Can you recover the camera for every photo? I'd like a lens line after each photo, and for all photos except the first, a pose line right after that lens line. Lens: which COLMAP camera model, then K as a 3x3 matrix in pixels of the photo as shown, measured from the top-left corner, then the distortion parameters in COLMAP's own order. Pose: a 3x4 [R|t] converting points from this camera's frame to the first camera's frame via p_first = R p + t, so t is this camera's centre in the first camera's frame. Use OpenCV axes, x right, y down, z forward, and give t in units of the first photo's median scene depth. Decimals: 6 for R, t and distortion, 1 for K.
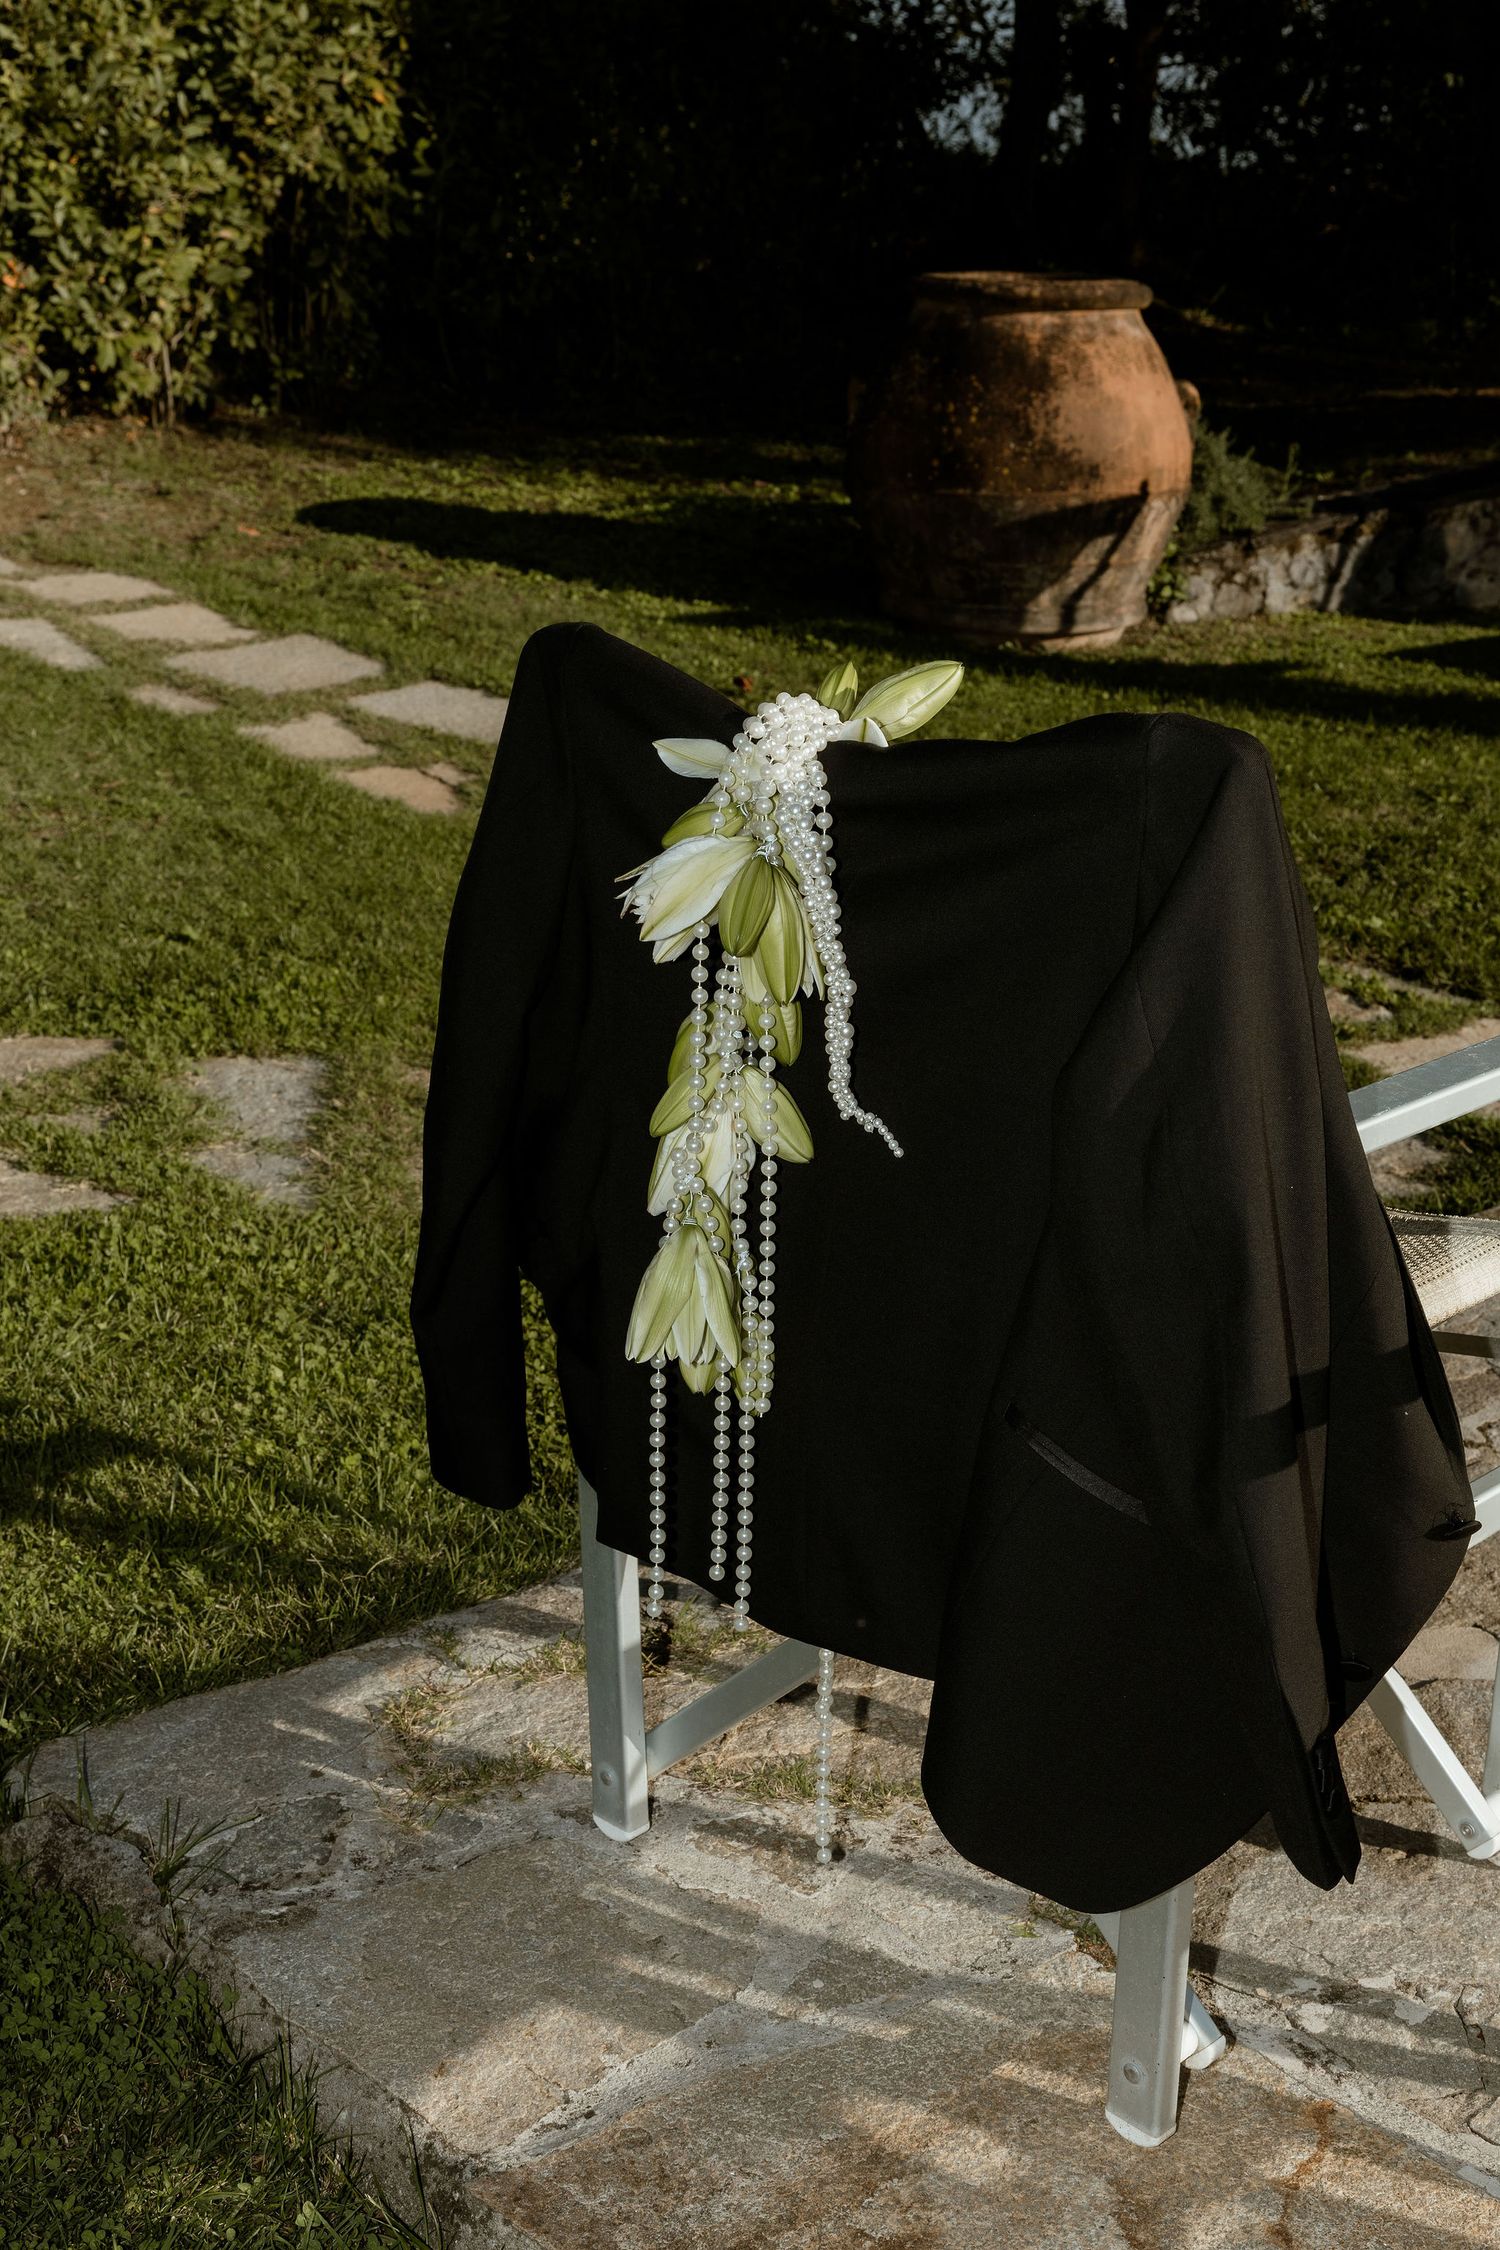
lens RADIAL K [[2924.5, 0, 750.1], [0, 2924.5, 1130.7], [0, 0, 1]] dist [0.014079, 0.000000]
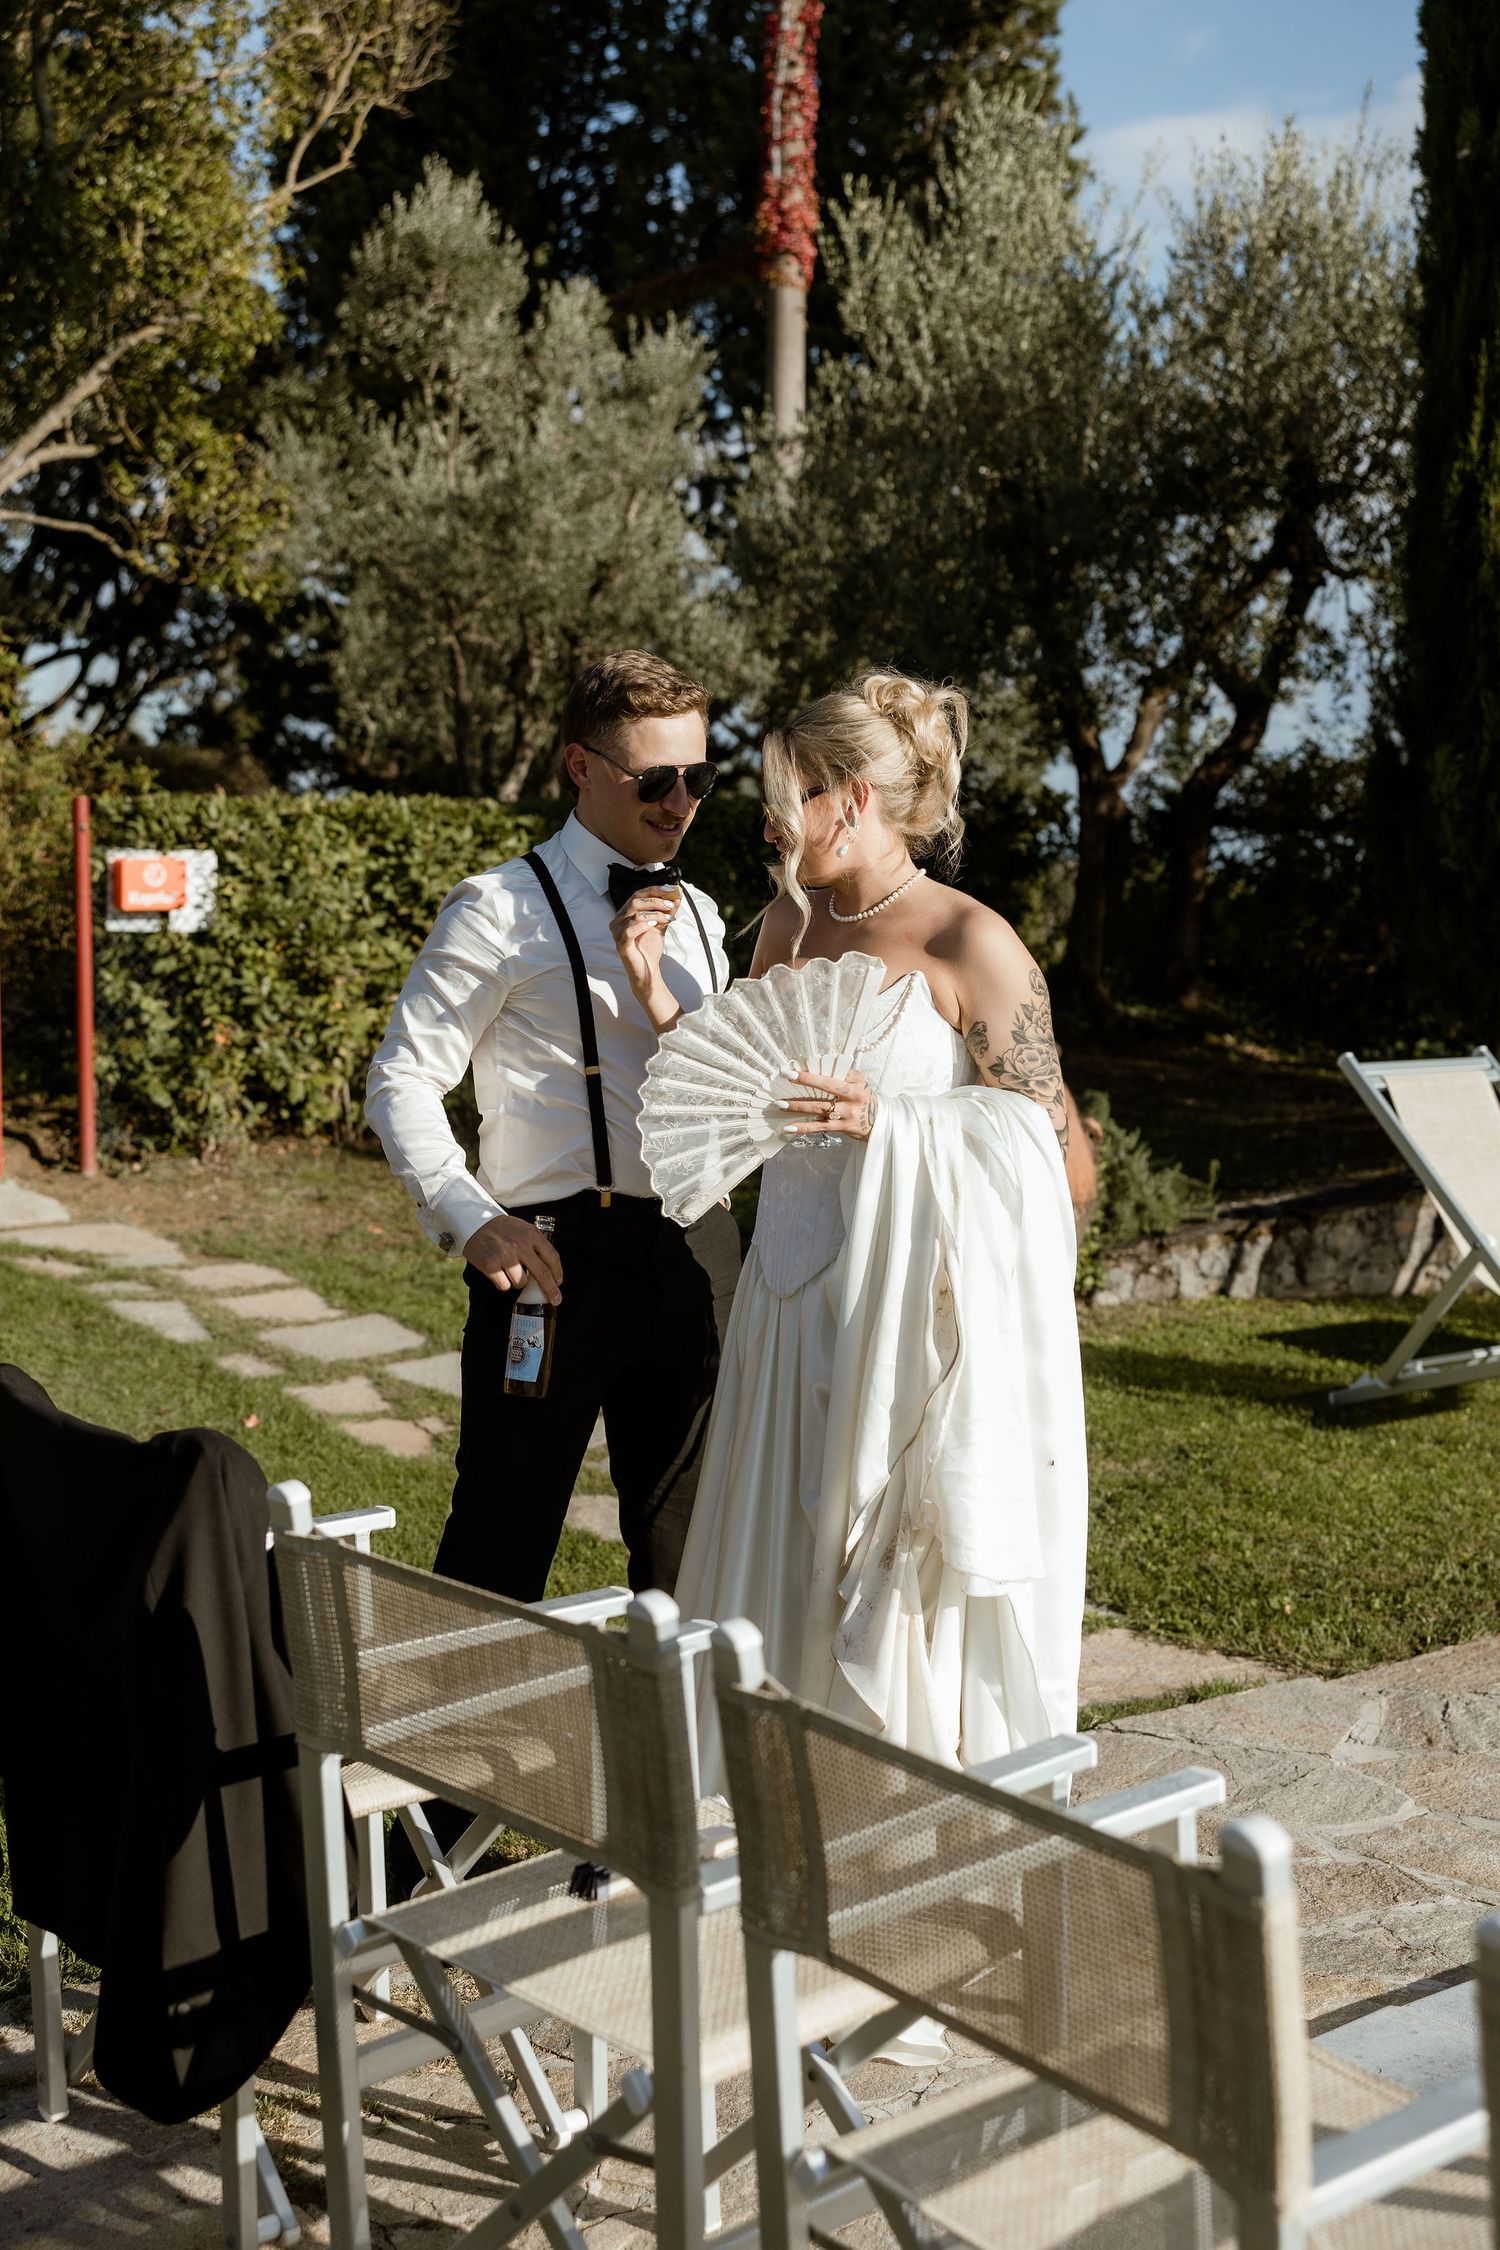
lens RADIAL K [[2748.9, 0, 751.5], [0, 2748.9, 1118.1], [0, 0, 1]] dist [-0.005785, 0.000000]
pose [[0.991067, -0.002732, -0.133339, 0.140105], [-0.027240, 0.974567, -0.222435, 0.009122], [0.130555, 0.224080, 0.965787, -0.136098]]
